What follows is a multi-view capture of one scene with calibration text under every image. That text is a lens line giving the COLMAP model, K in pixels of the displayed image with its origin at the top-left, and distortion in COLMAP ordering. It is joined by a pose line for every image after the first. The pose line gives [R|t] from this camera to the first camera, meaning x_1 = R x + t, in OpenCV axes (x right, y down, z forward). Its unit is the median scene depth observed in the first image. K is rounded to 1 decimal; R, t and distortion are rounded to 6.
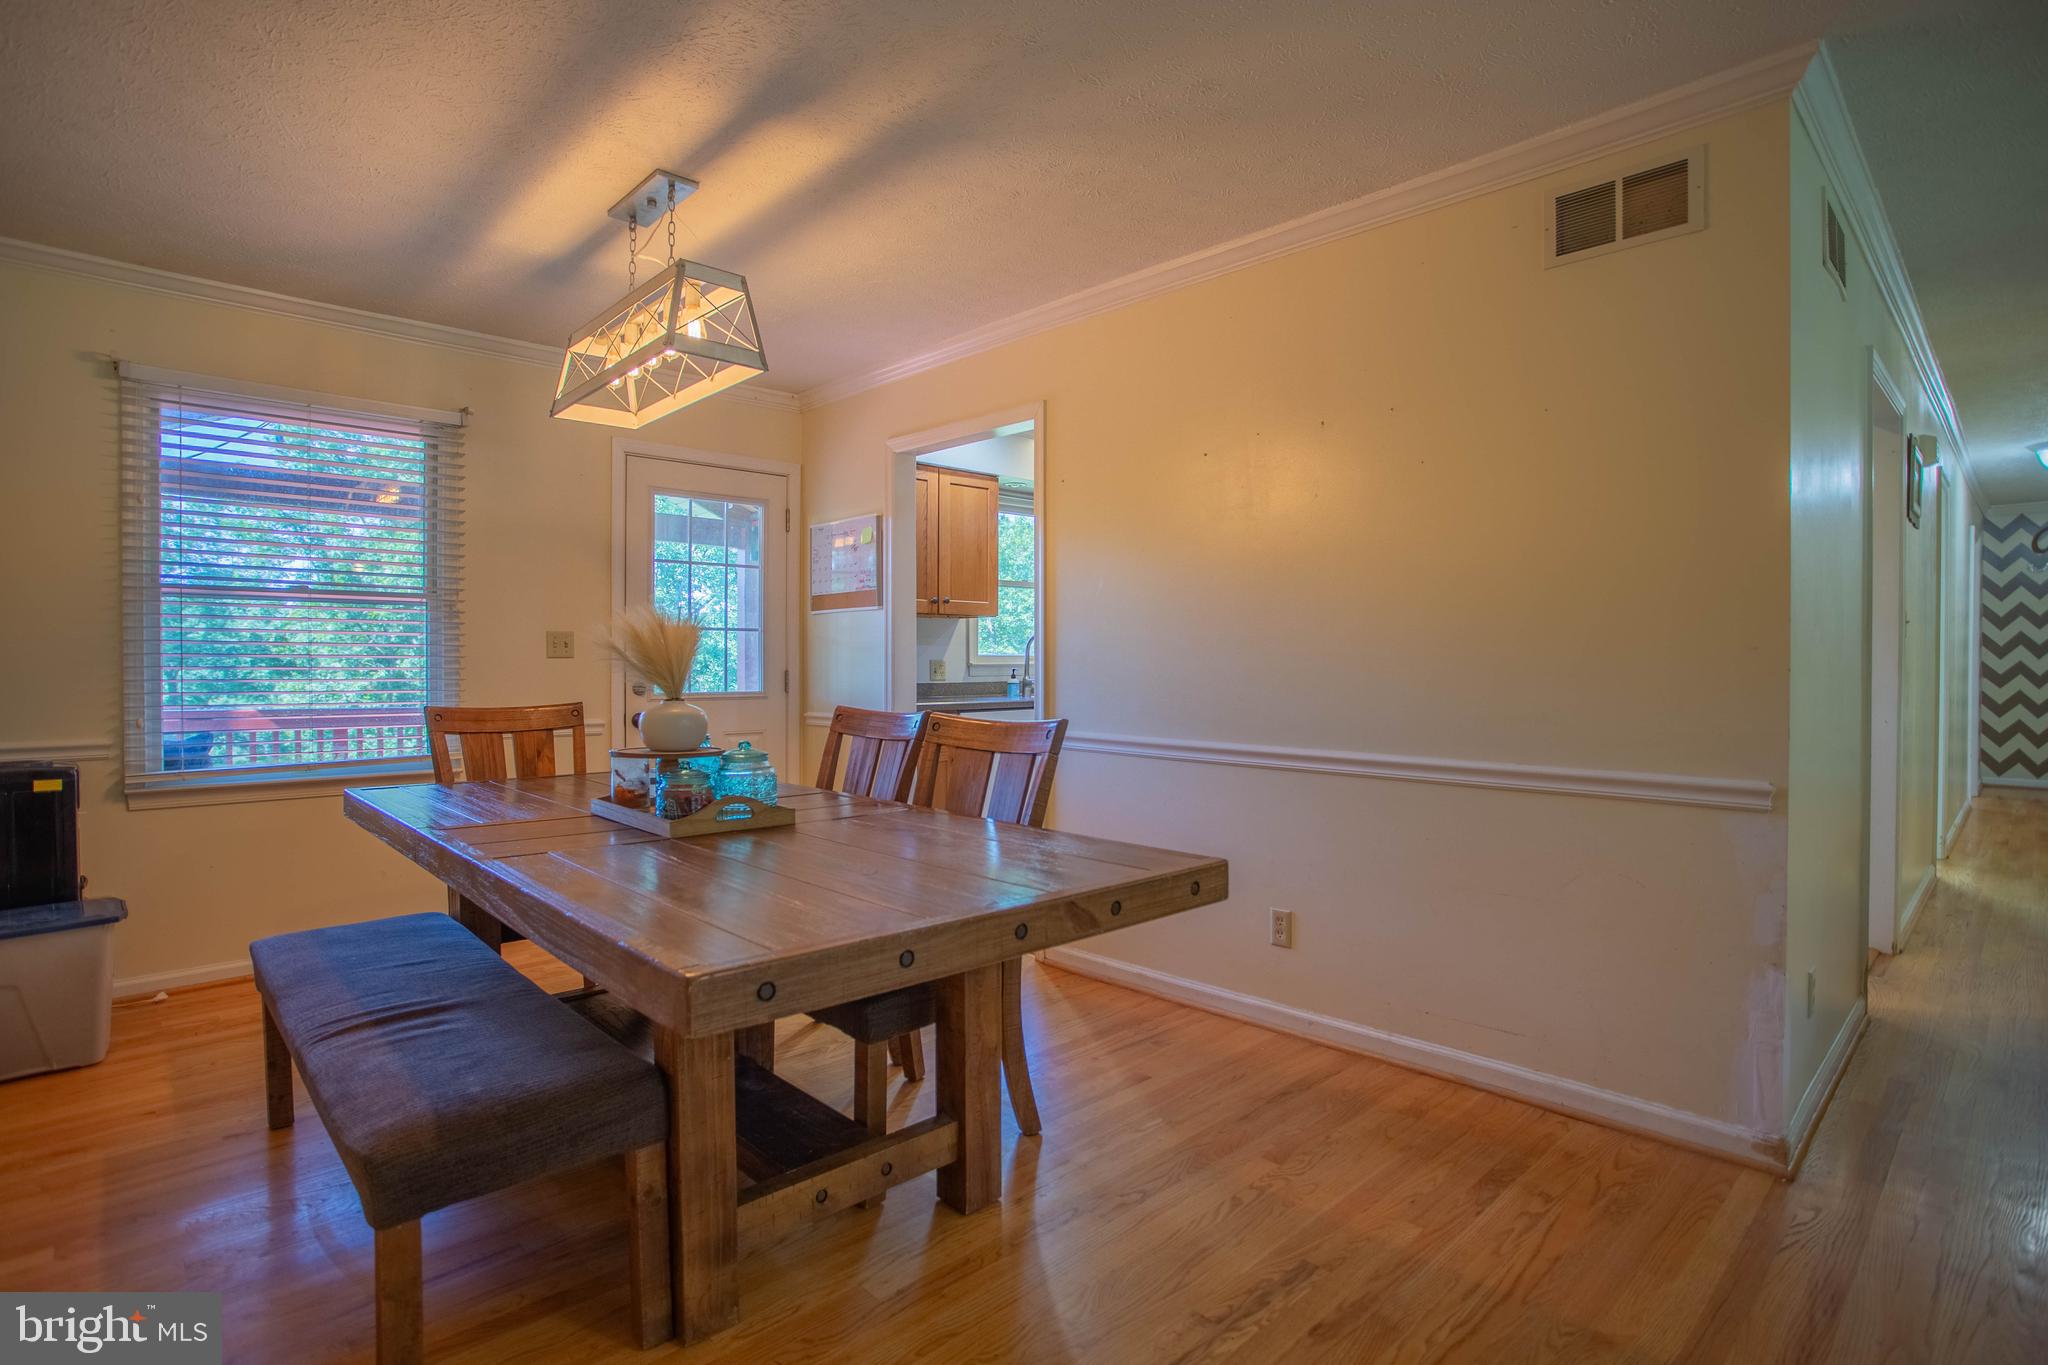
lens RADIAL K [[1023.3, 0, 1003.8], [0, 1023.3, 666.1], [0, 0, 1]] dist [-0.066914, 0.027700]
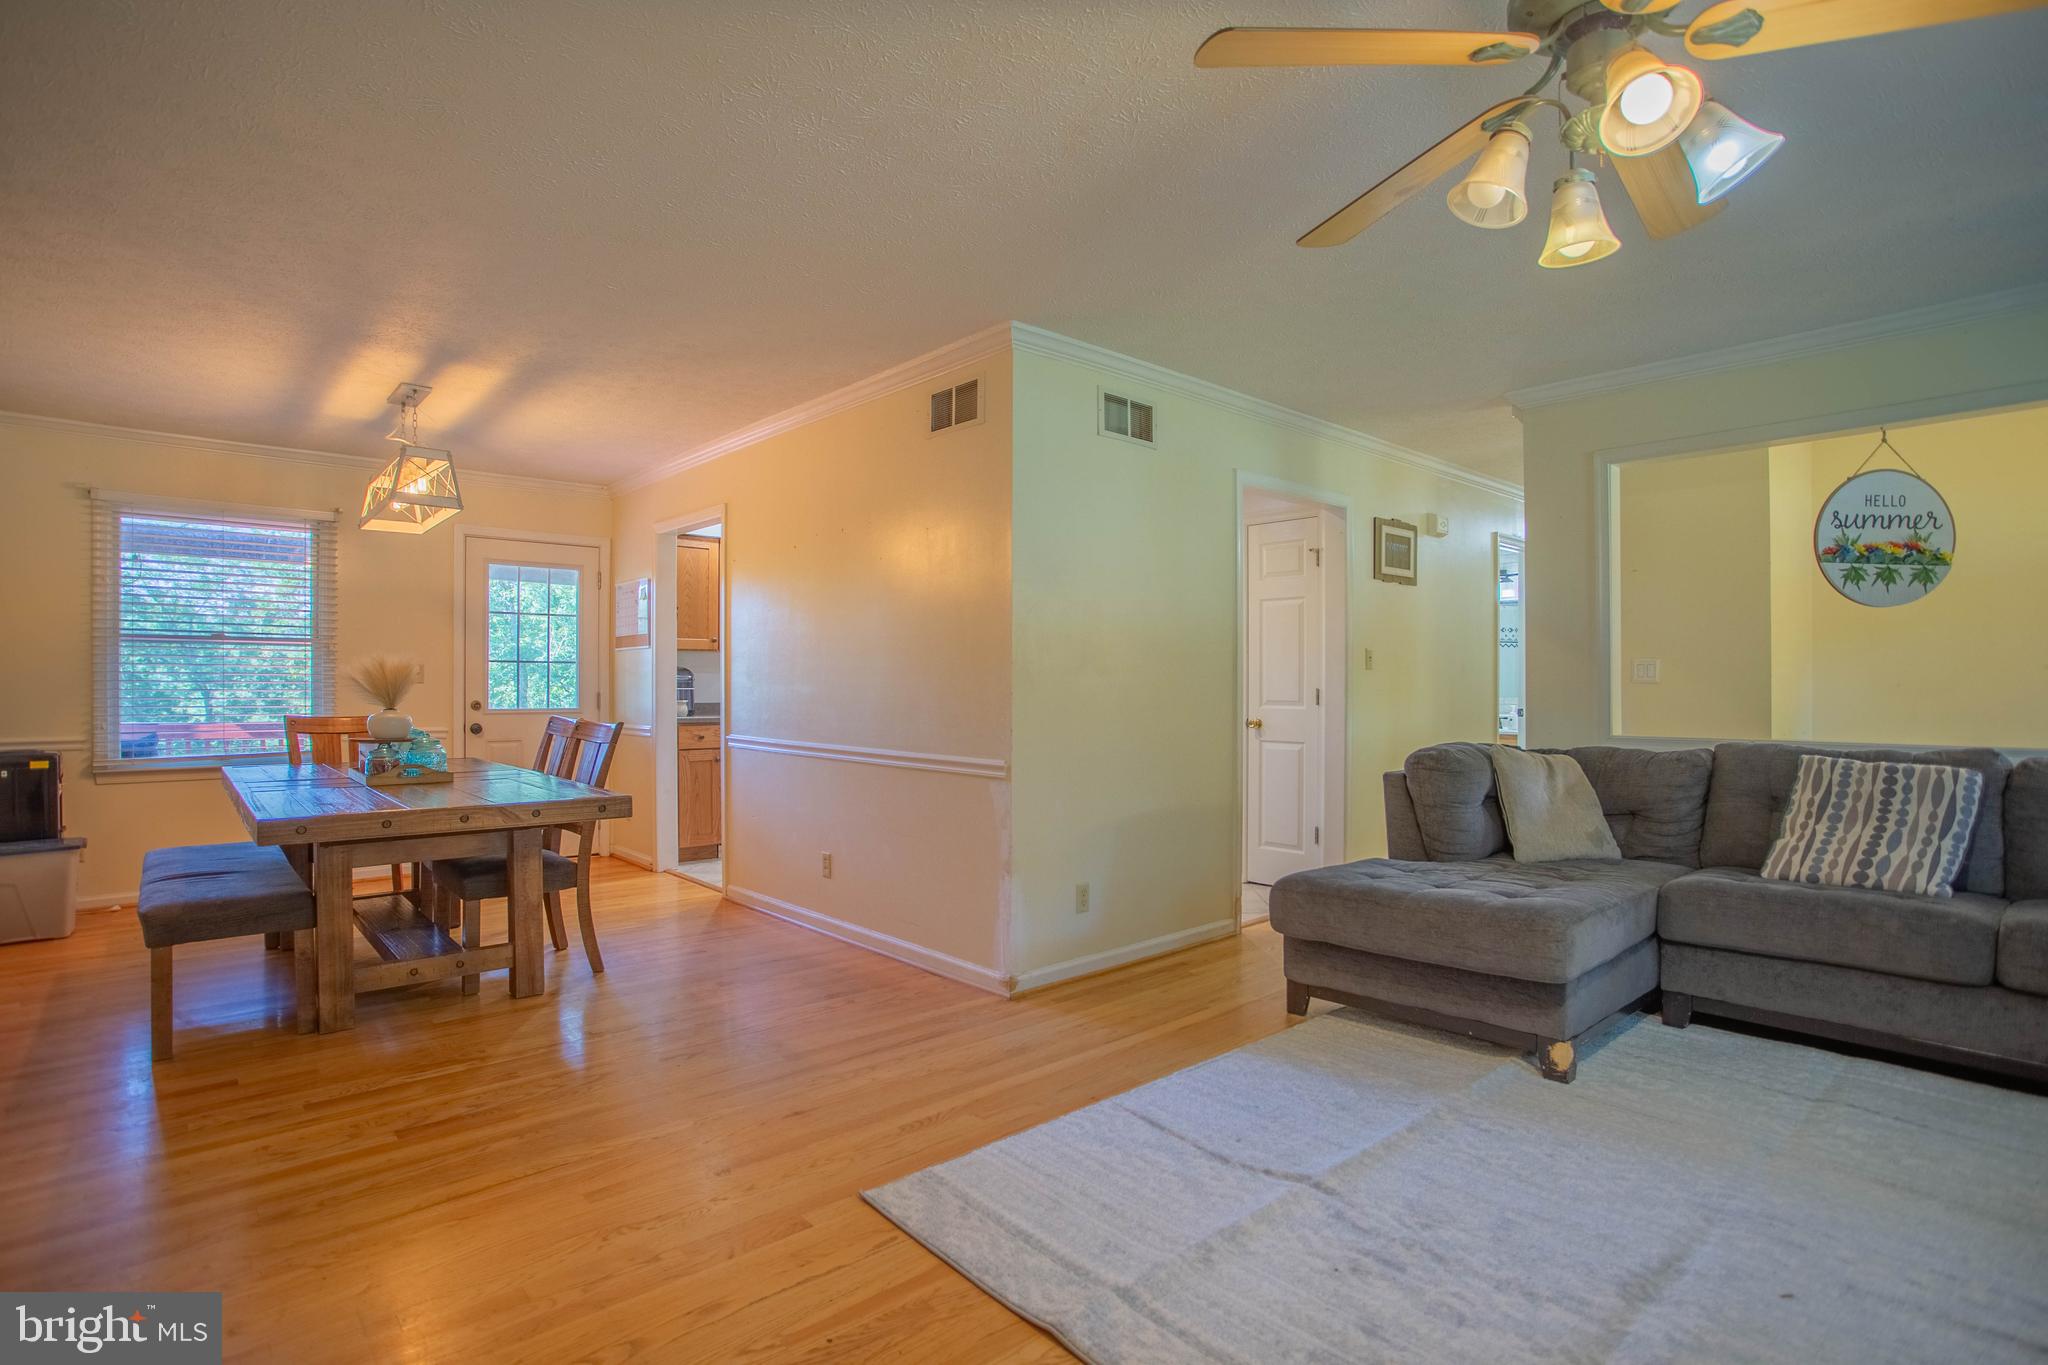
lens RADIAL K [[1025.0, 0, 1014.9], [0, 1025.0, 682.2], [0, 0, 1]] dist [-0.071057, 0.030840]
pose [[0.999661, 0.001364, -0.025991, 0.584715], [-0.001551, 0.999973, -0.007153, -0.001495], [0.025981, 0.007191, 0.999637, -0.495522]]
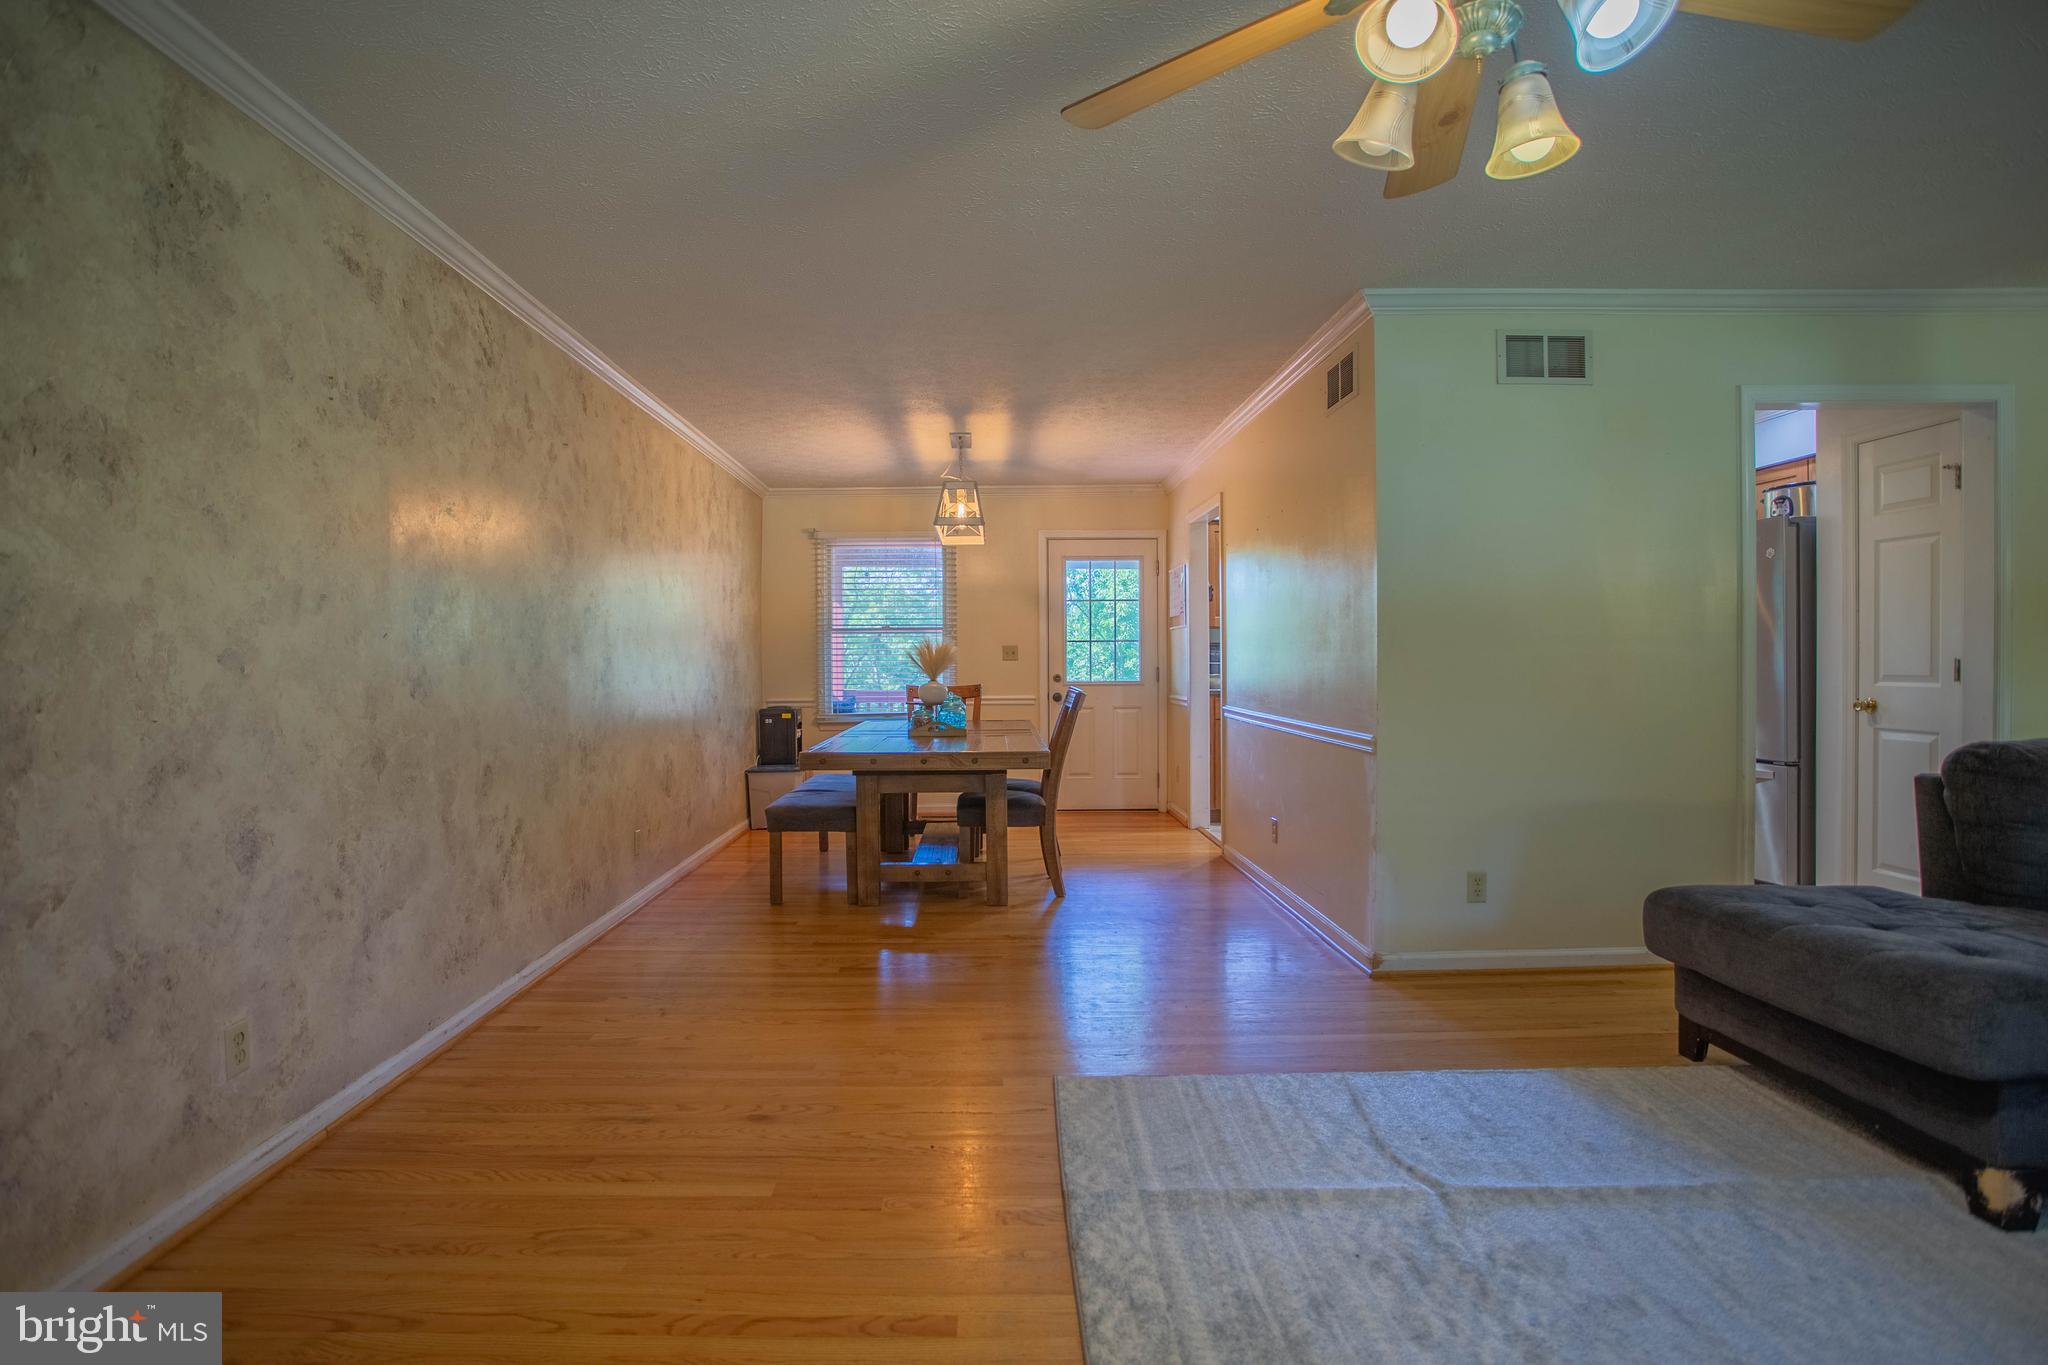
lens RADIAL K [[1027.2, 0, 958.4], [0, 1027.2, 668.4], [0, 0, 1]] dist [-0.067243, 0.026823]
pose [[0.714612, -0.000739, -0.699521, 1.021755], [0.005437, 0.999975, 0.004498, -0.003784], [0.699500, -0.007017, 0.714598, -0.470892]]
